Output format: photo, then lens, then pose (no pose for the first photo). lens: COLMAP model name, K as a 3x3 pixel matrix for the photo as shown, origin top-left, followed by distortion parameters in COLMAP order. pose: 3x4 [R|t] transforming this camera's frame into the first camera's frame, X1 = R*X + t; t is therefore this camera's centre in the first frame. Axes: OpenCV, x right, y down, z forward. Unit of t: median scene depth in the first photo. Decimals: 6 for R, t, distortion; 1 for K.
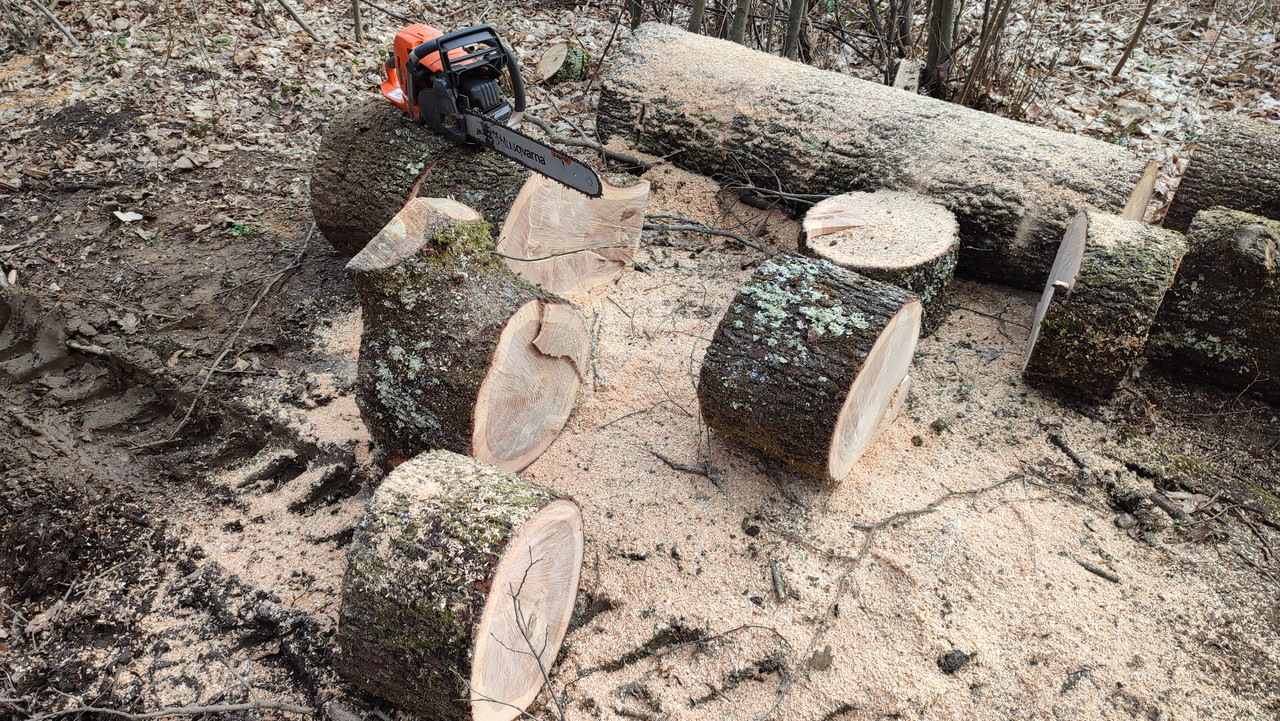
lens RADIAL K [[925.6, 0, 640.0], [0, 925.6, 360.5], [0, 0, 1]] dist [0.039978, -0.049977]
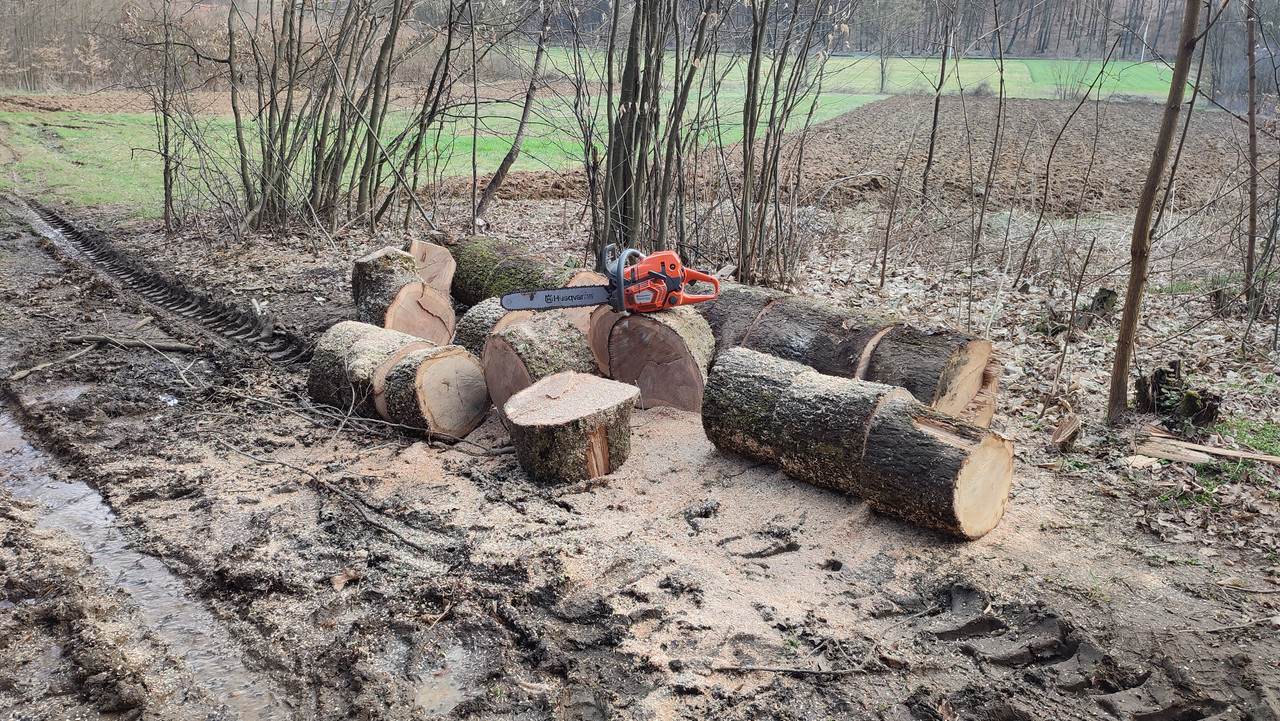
lens RADIAL K [[925.6, 0, 640.0], [0, 925.6, 360.5], [0, 0, 1]] dist [0.039978, -0.049977]
pose [[0.957230, 0.069311, -0.280903, 1.045022], [-0.163494, 0.930592, -0.327518, 0.760337], [0.238706, 0.359436, 0.902123, -0.953970]]
